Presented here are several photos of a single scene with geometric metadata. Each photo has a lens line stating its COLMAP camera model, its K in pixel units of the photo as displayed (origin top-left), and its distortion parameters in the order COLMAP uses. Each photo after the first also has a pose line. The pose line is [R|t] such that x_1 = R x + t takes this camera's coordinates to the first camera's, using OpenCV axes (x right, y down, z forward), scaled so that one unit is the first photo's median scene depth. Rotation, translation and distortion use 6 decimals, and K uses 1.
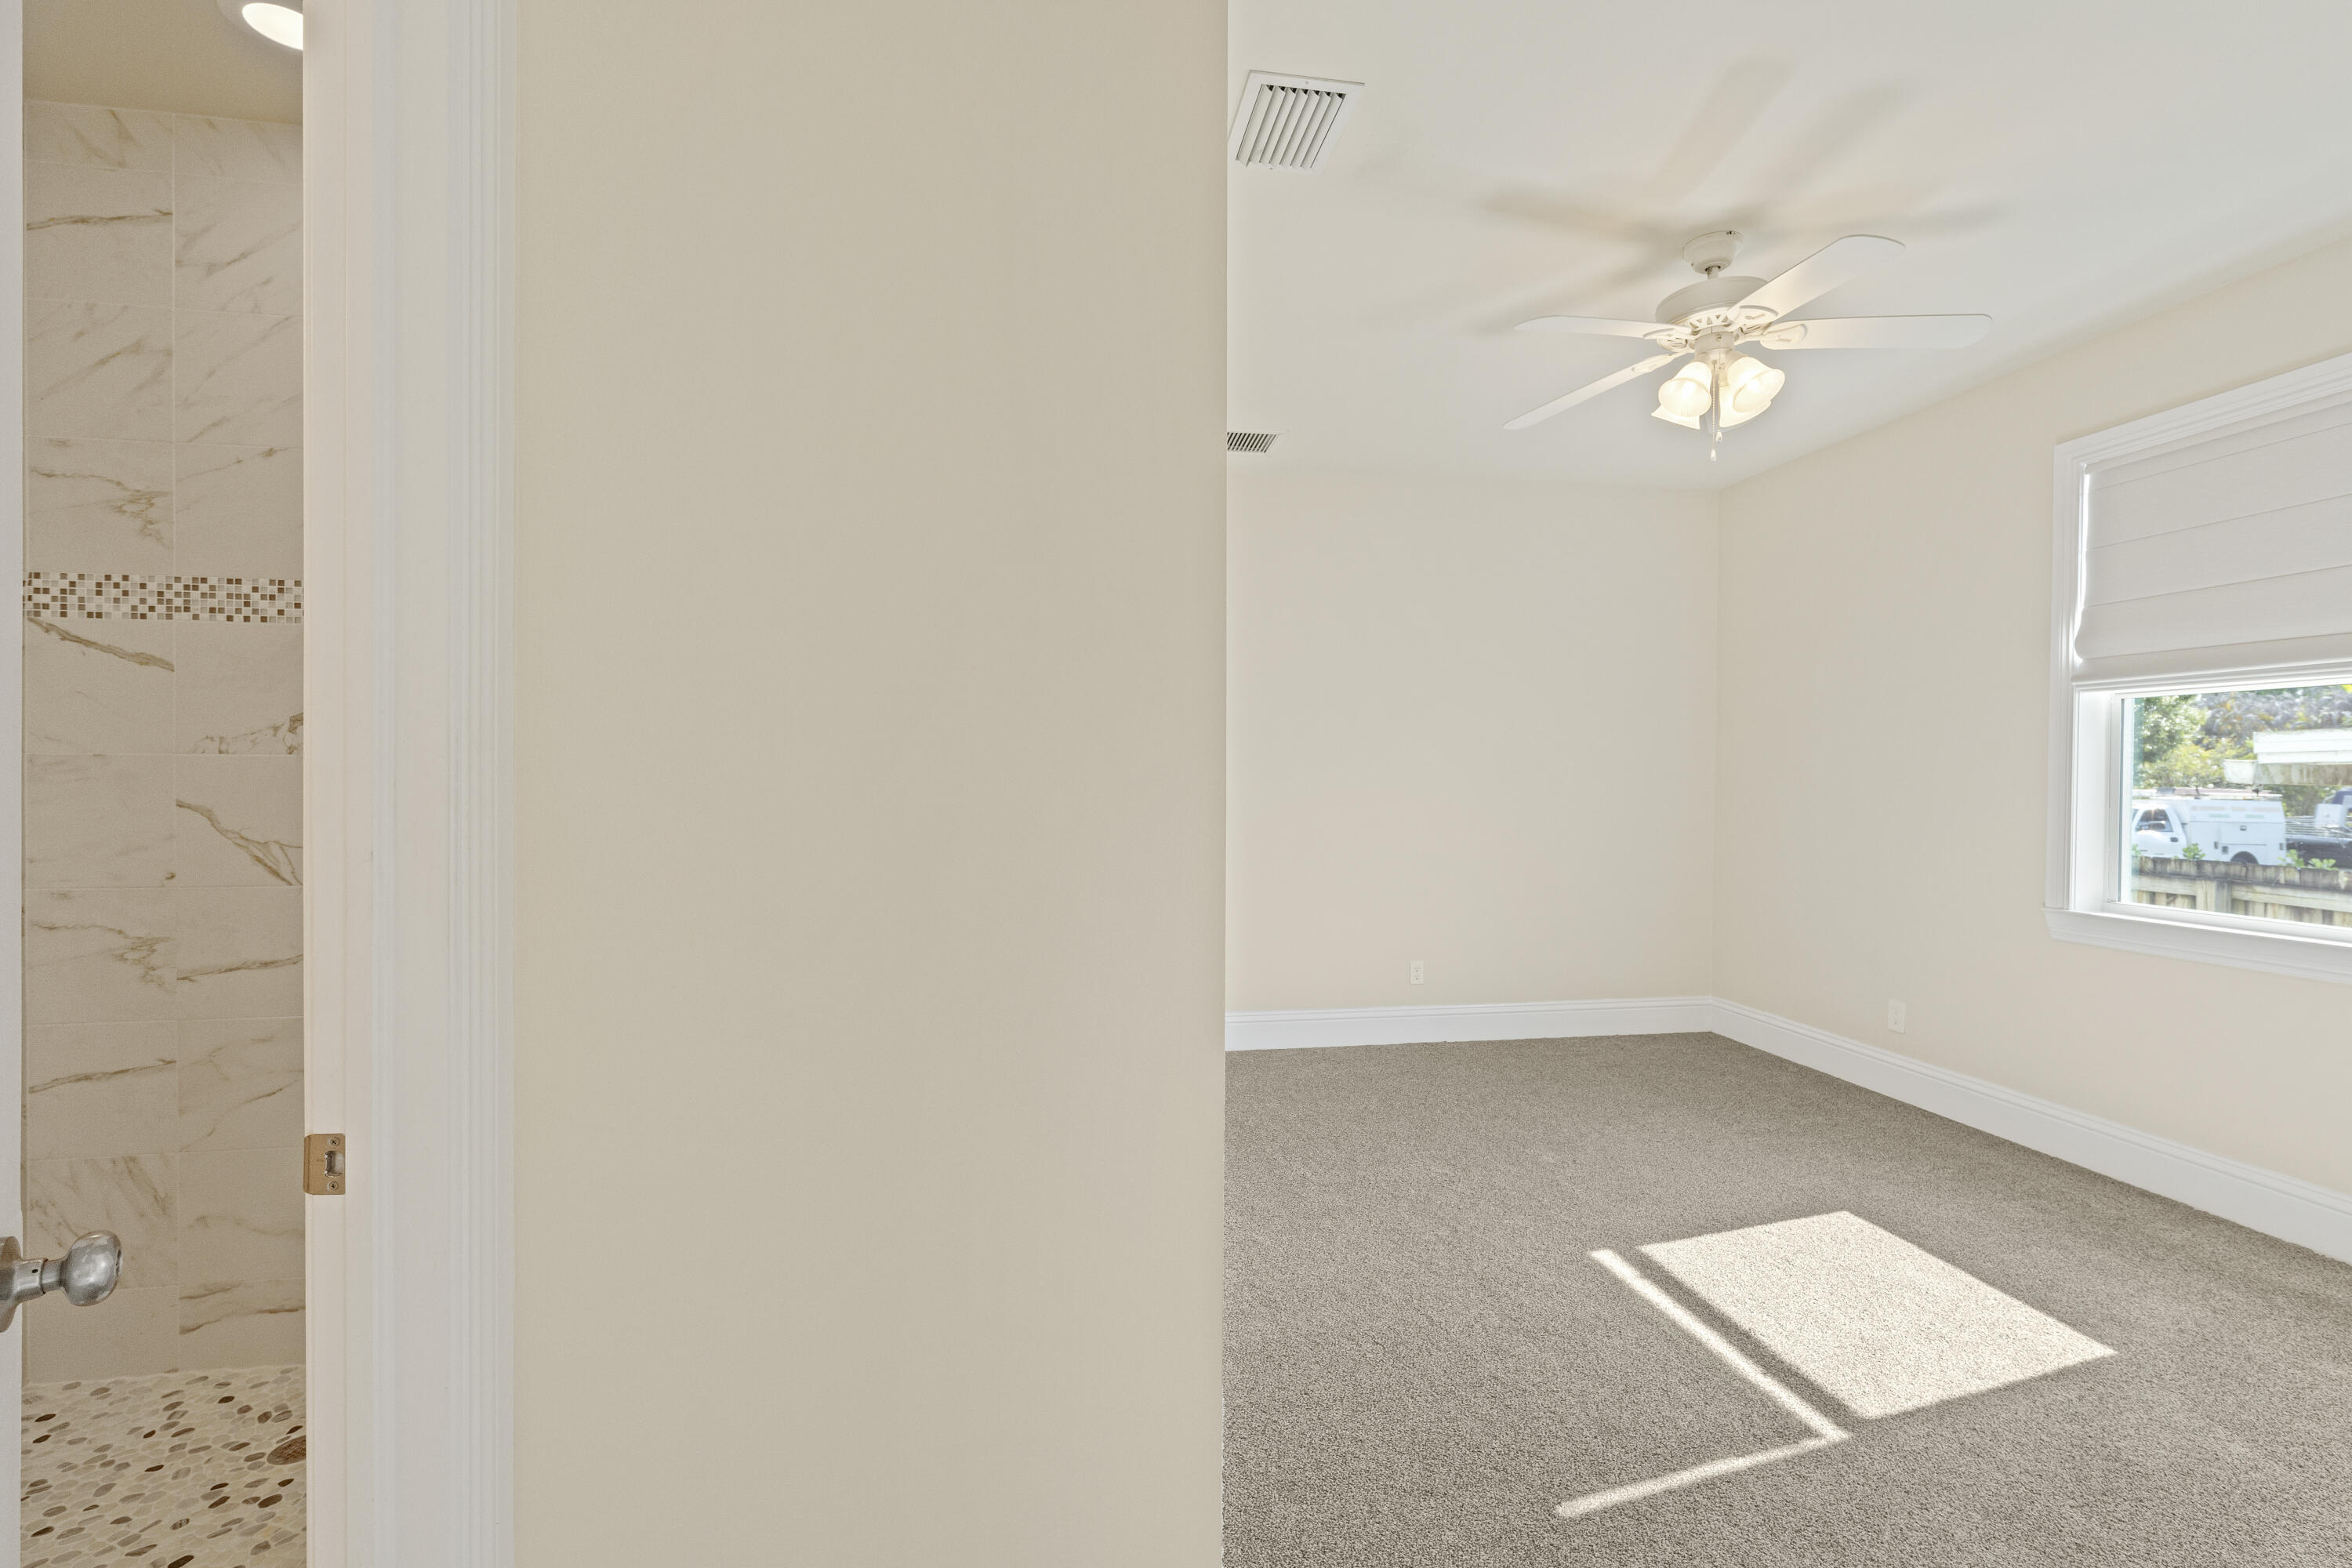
lens RADIAL K [[1066.0, 0, 1186.6], [0, 1066.0, 784.1], [0, 0, 1]] dist [-0.010008, 0.004363]
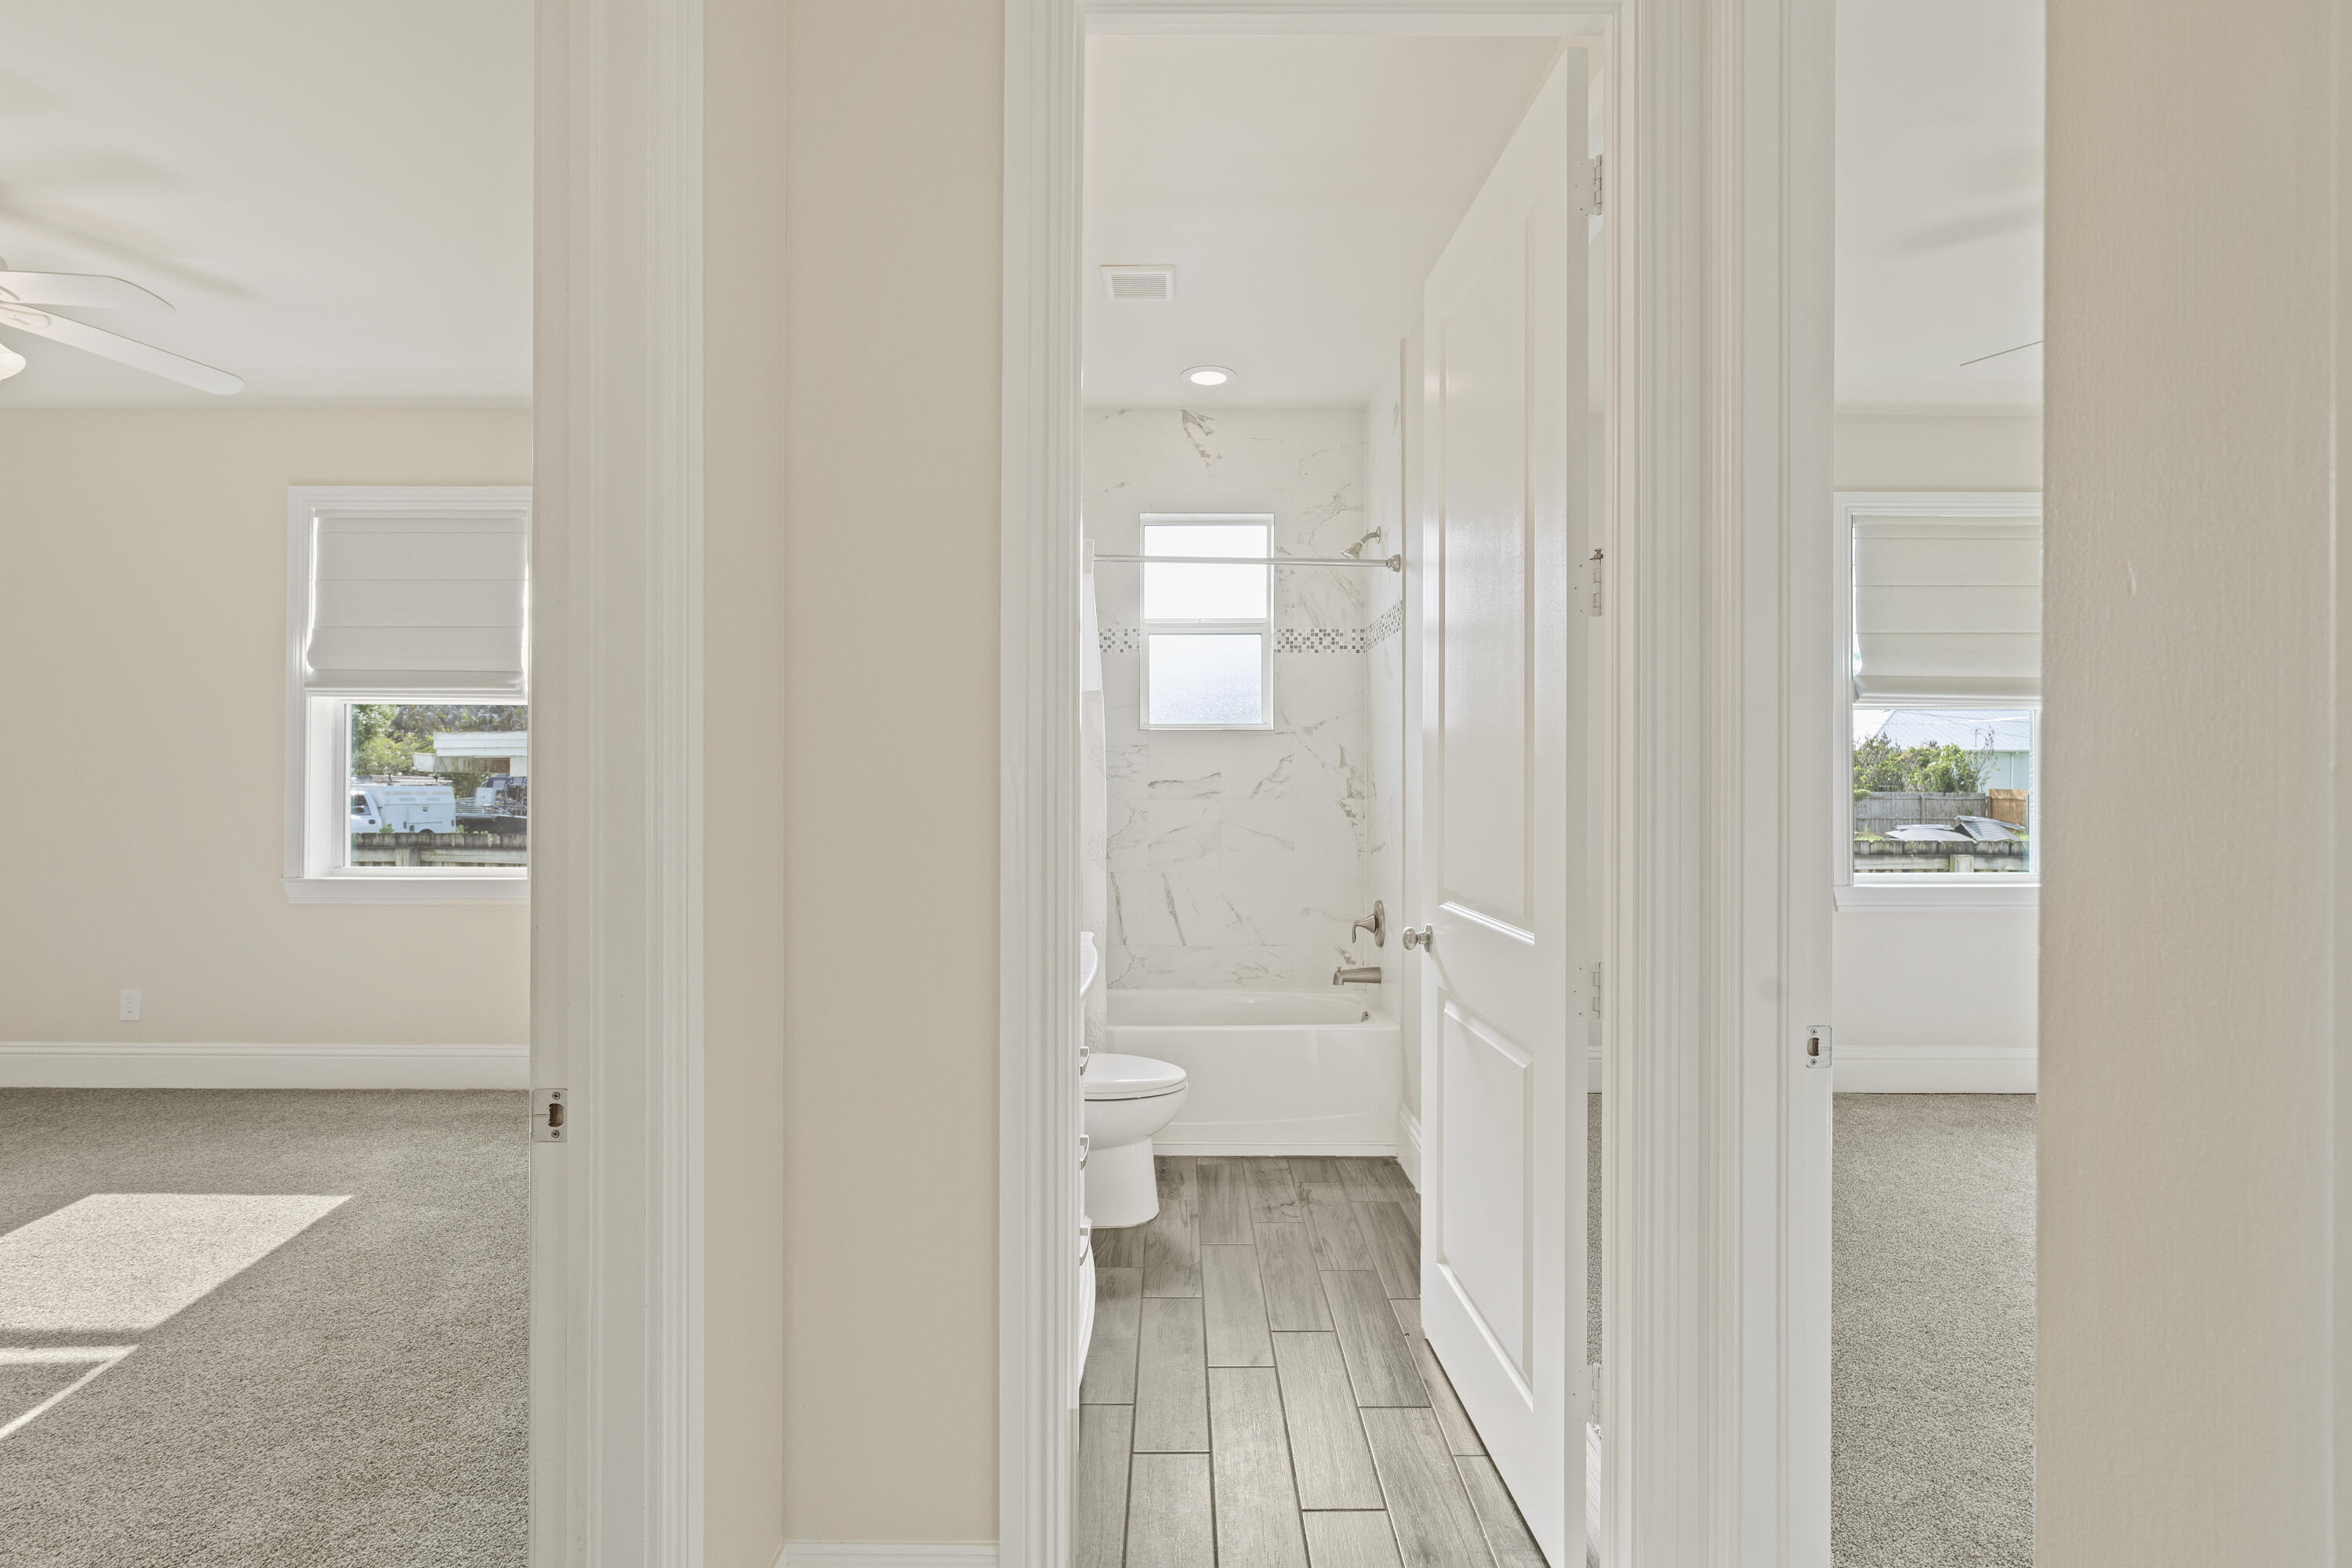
lens RADIAL K [[1066.0, 0, 1184.7], [0, 1066.0, 766.2], [0, 0, 1]] dist [-0.010008, 0.004363]
pose [[0.164624, -0.001041, 0.986356, -0.283764], [0.007994, 0.999968, -0.000279, 0.001900], [-0.986324, 0.007931, 0.164627, -0.273696]]
